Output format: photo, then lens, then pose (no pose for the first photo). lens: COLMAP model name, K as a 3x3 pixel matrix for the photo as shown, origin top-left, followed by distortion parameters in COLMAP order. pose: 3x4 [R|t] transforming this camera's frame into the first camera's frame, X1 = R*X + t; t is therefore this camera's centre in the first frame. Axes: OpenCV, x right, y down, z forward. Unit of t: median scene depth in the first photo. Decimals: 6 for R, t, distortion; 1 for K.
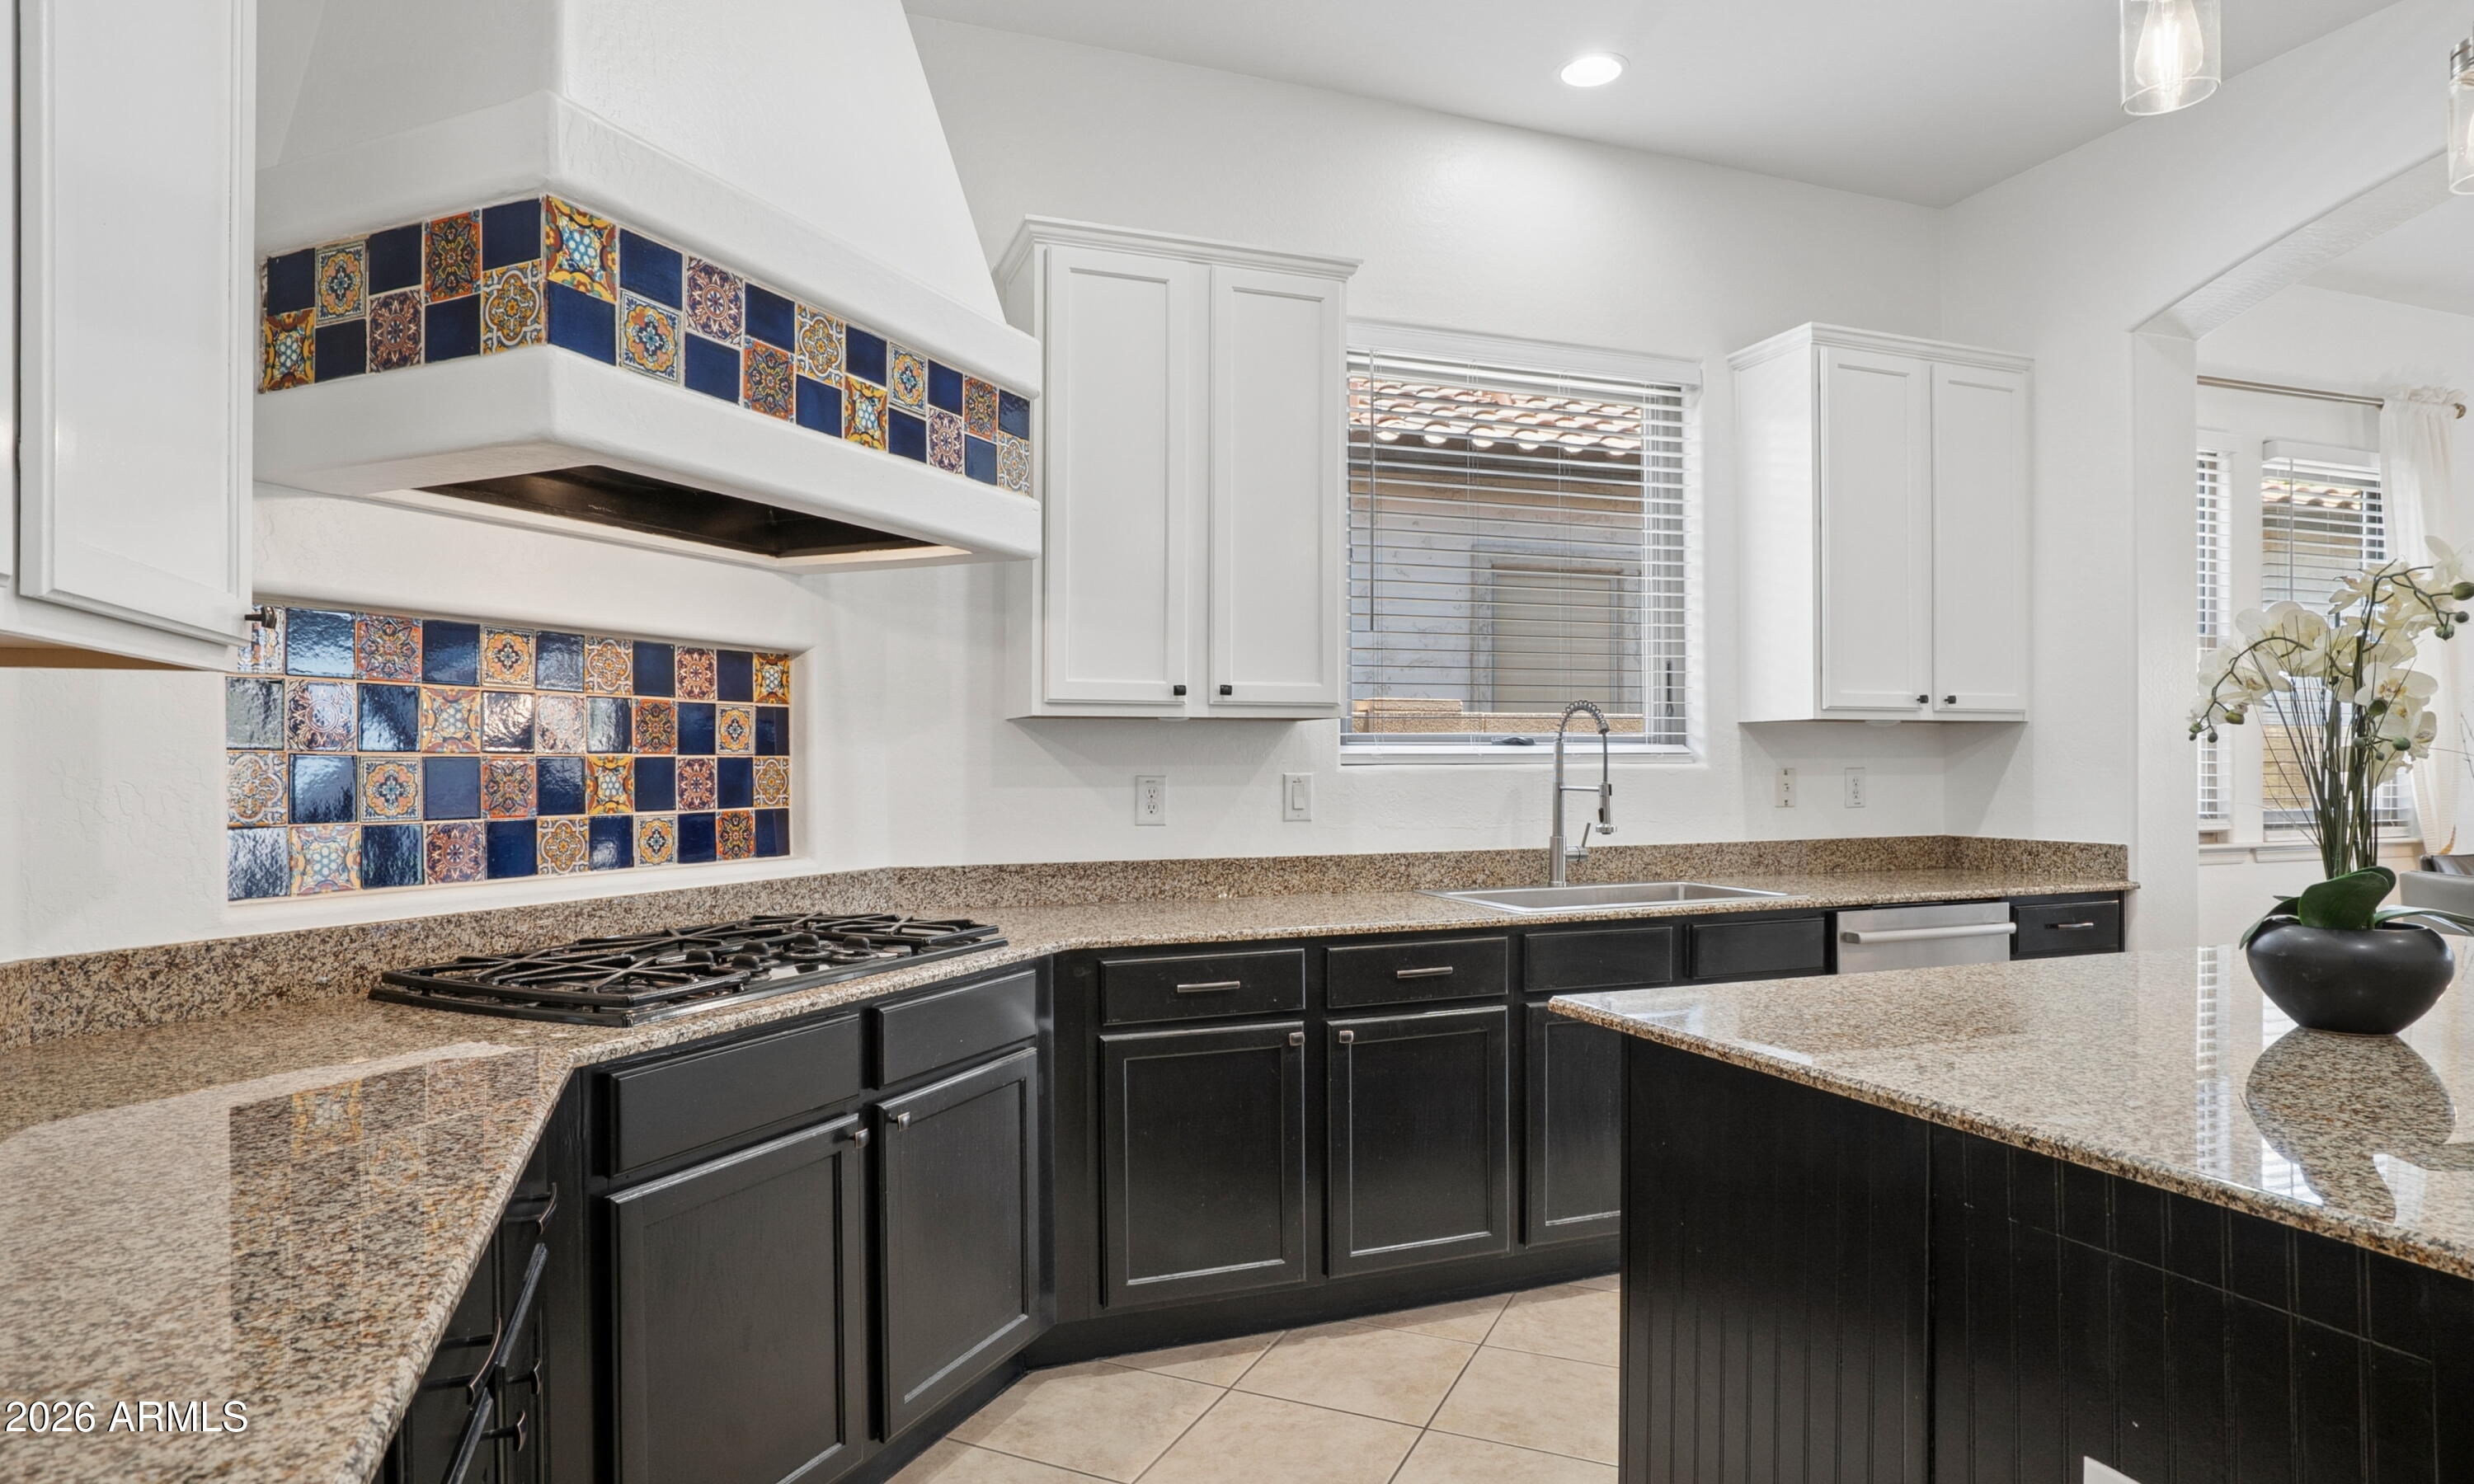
lens RADIAL K [[1380.2, 0, 1246.5], [0, 1380.2, 770.8], [0, 0, 1]] dist [-0.041209, 0.024875]
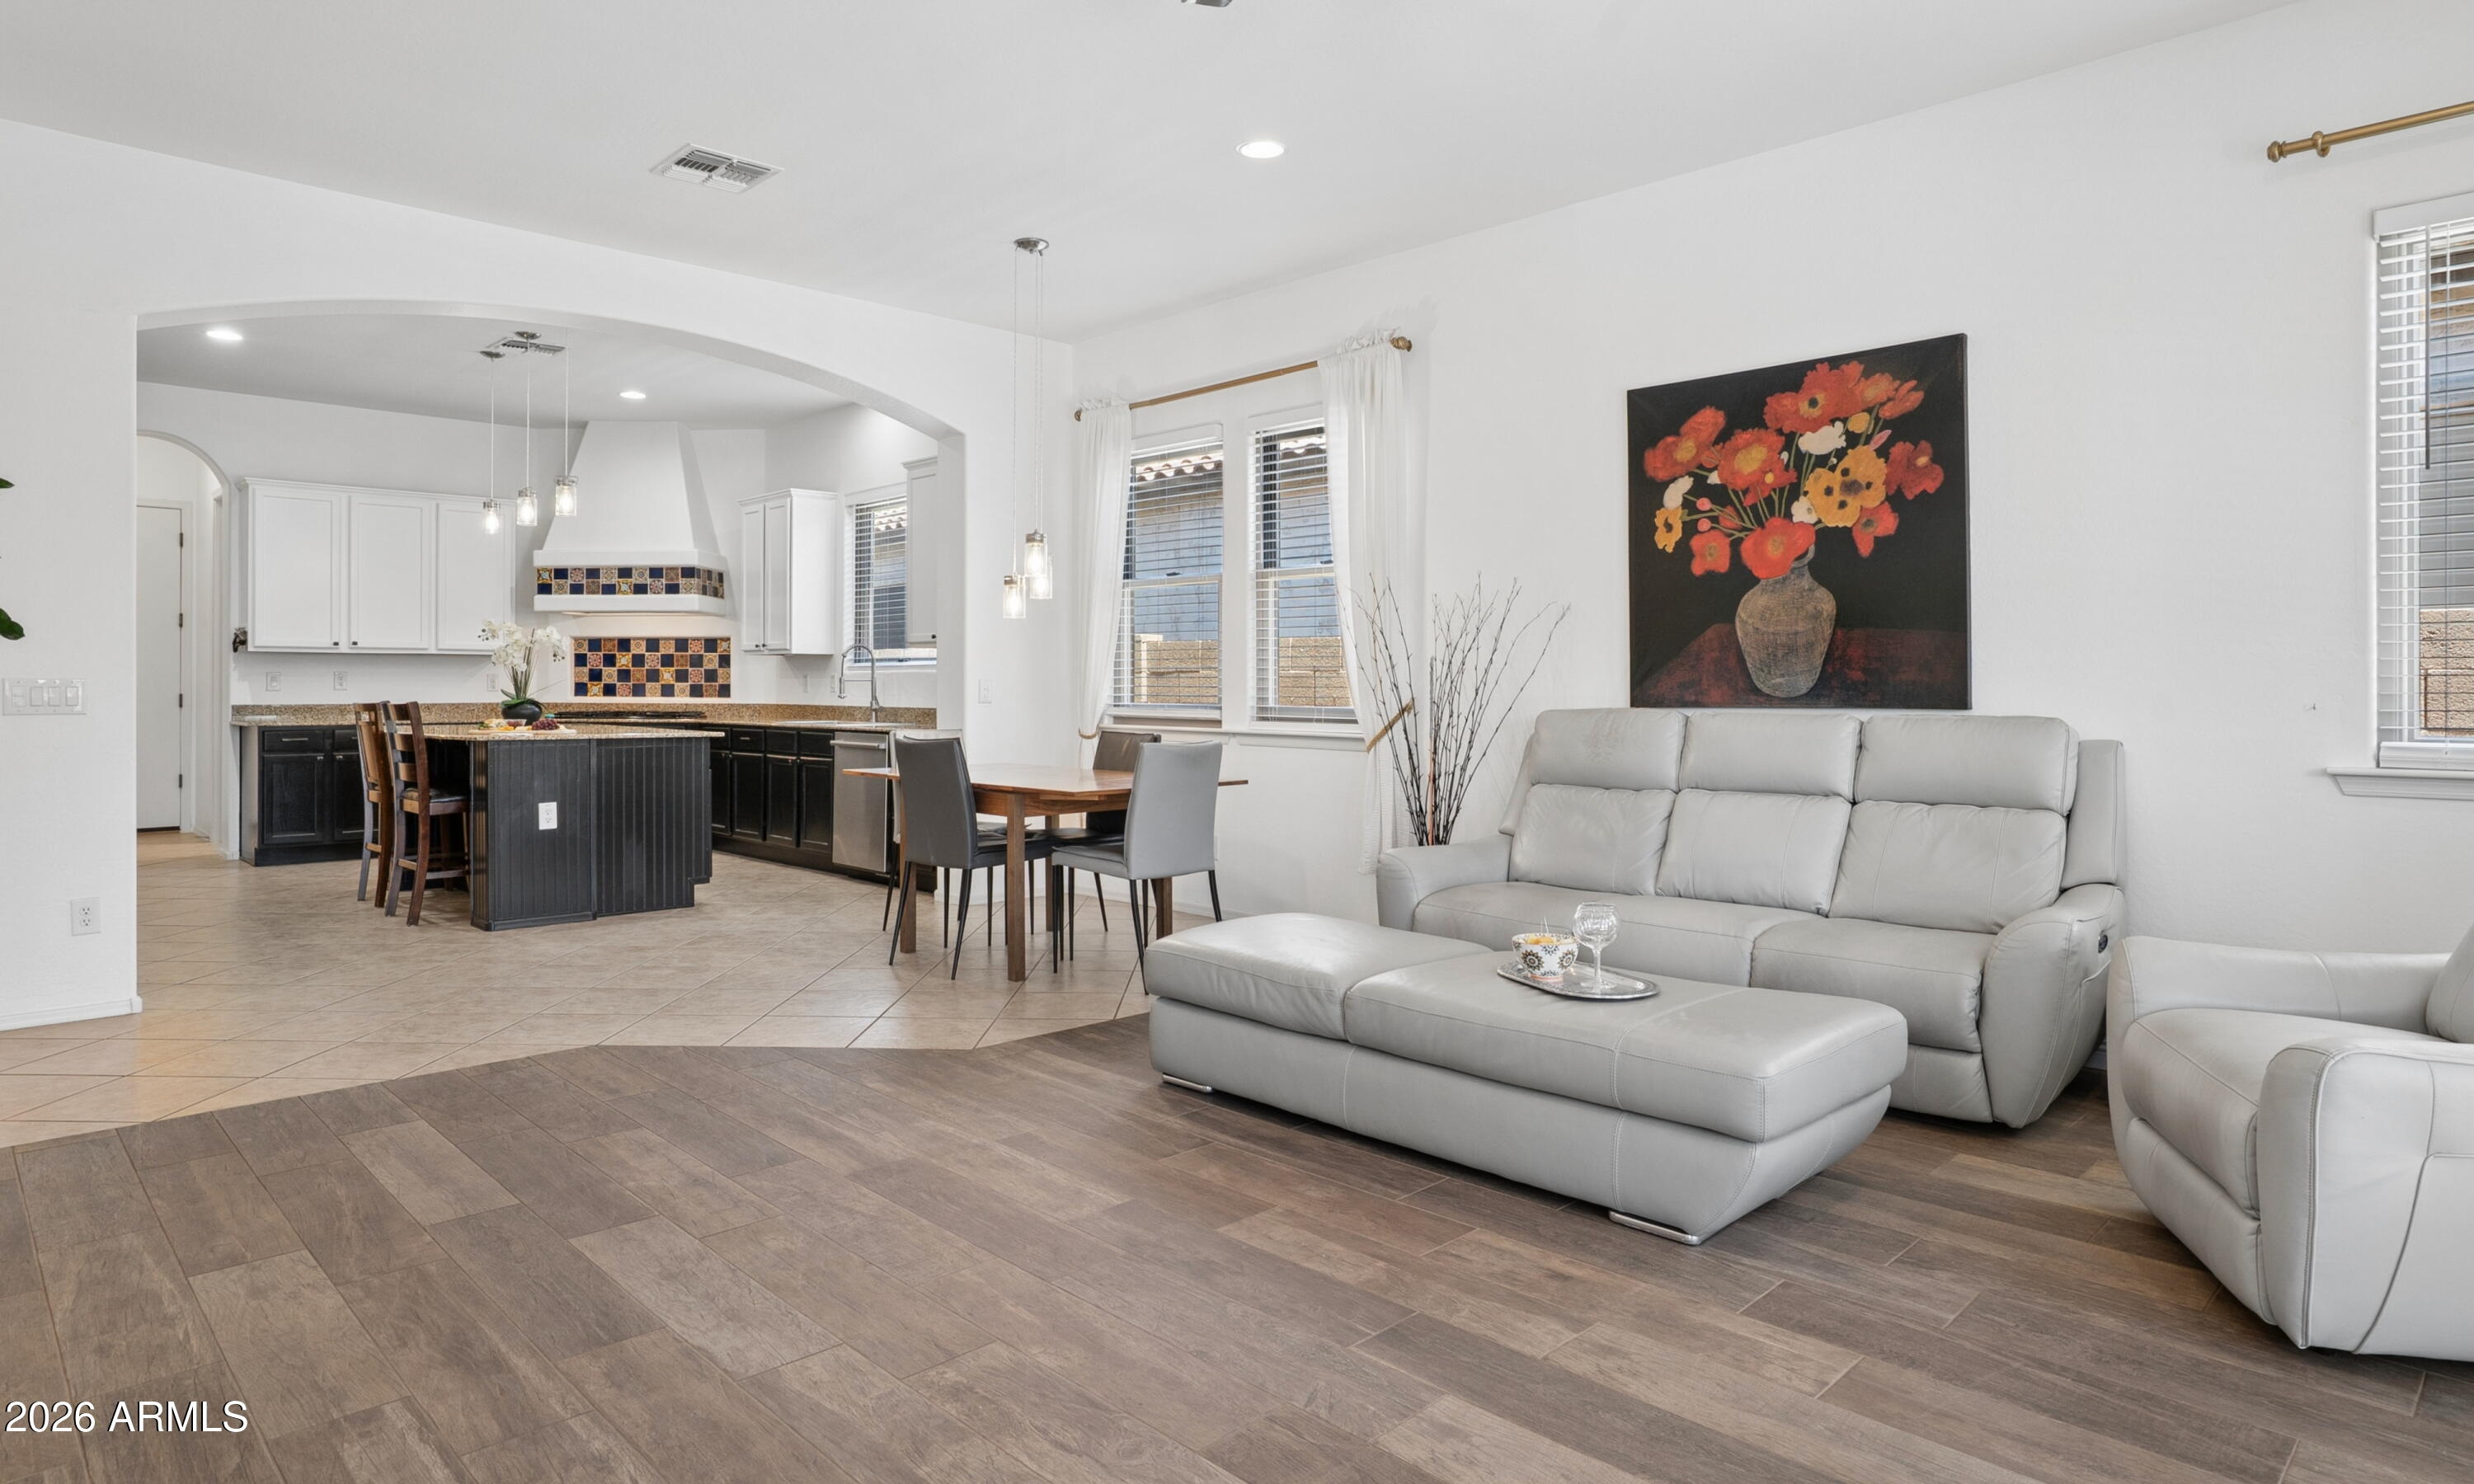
lens RADIAL K [[1380.2, 0, 1226.4], [0, 1380.2, 686.6], [0, 0, 1]] dist [-0.041209, 0.024875]
pose [[0.397509, 0.006284, -0.917577, 2.873296], [-0.009502, 0.999951, 0.002732, 0.011991], [0.917549, 0.007633, 0.397550, 0.678284]]
